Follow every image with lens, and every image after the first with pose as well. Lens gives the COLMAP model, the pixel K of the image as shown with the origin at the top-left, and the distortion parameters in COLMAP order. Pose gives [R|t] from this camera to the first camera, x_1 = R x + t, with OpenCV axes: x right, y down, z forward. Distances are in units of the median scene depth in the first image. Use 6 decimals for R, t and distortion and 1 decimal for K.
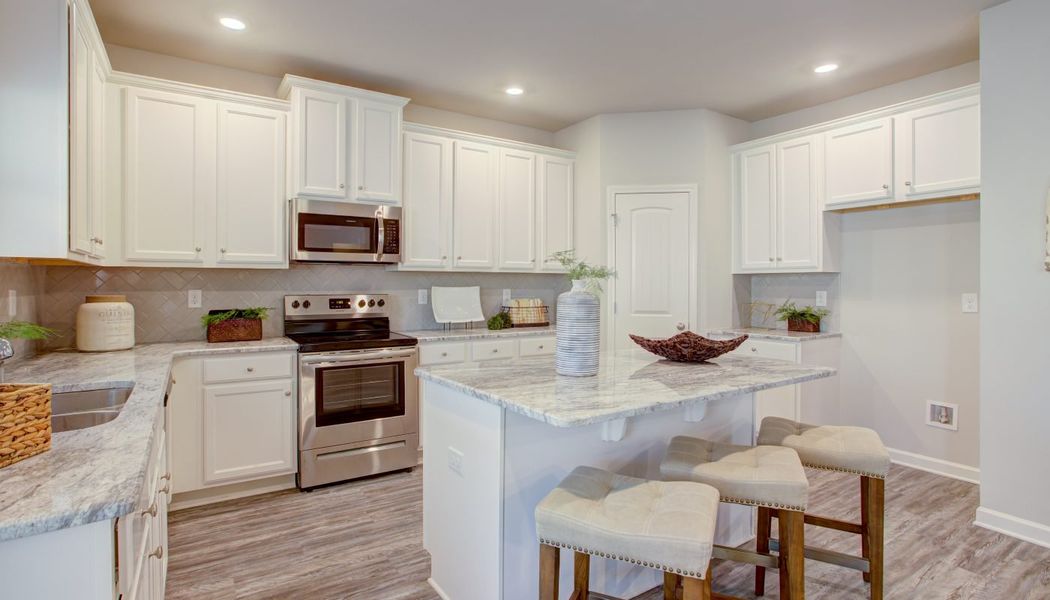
lens RADIAL K [[528.0, 0, 507.1], [0, 528.0, 288.5], [0, 0, 1]] dist [-0.006981, 0.001066]
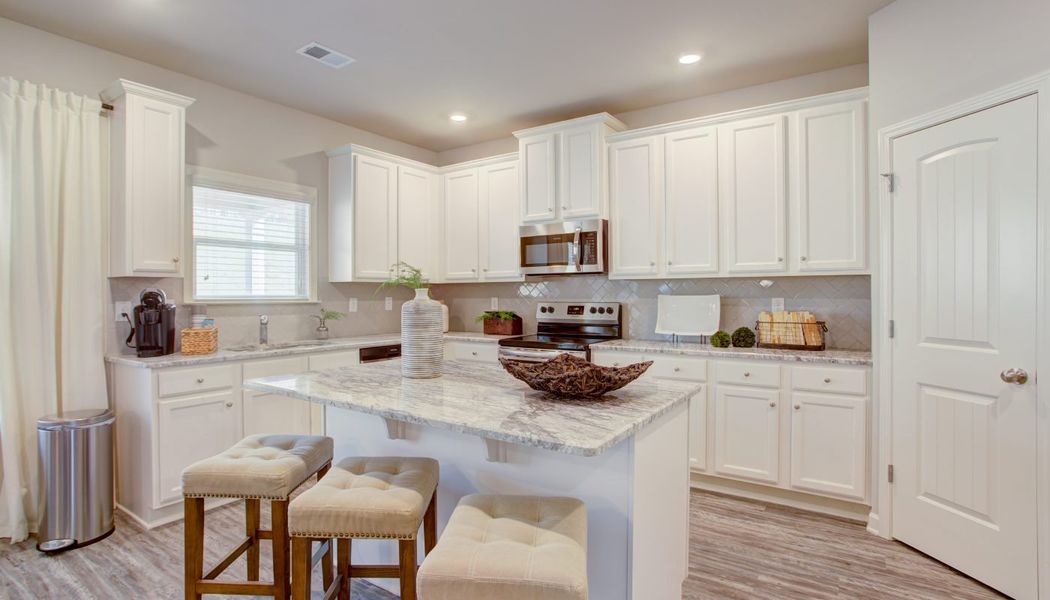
lens RADIAL K [[528.0, 0, 518.1], [0, 528.0, 297.2], [0, 0, 1]] dist [-0.006981, 0.001066]
pose [[0.389746, 0.002413, -0.920919, 0.716754], [-0.001670, 0.999997, 0.001914, -0.001054], [0.920921, 0.000792, 0.389749, 0.456459]]
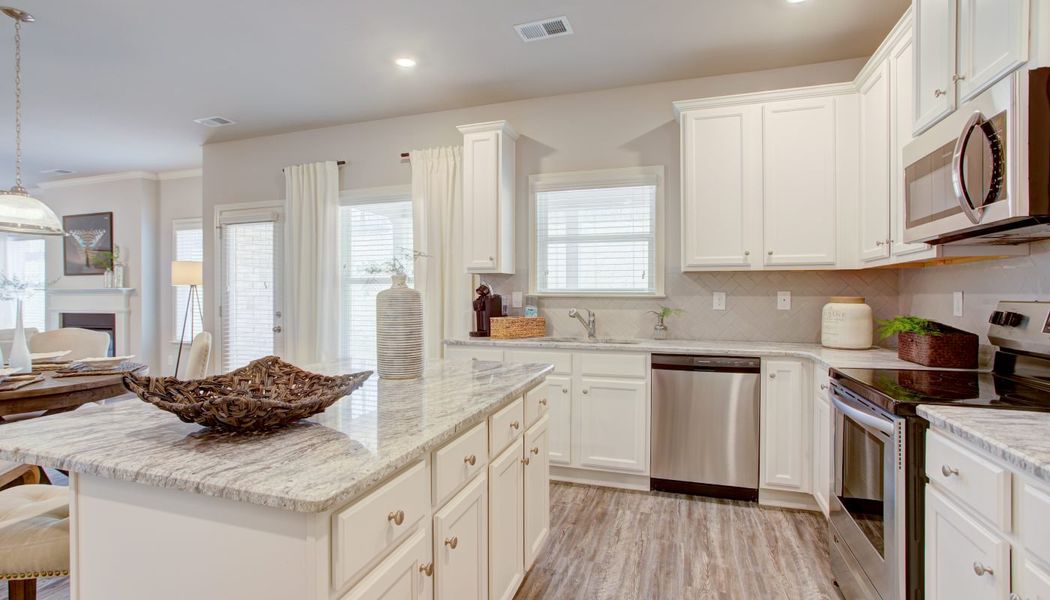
lens RADIAL K [[528.0, 0, 516.2], [0, 528.0, 293.8], [0, 0, 1]] dist [-0.006981, 0.001066]
pose [[-0.783316, -0.001394, -0.621622, 0.331247], [-0.005853, 0.999970, 0.005133, 0.004374], [0.621596, 0.007659, -0.783300, 1.106041]]
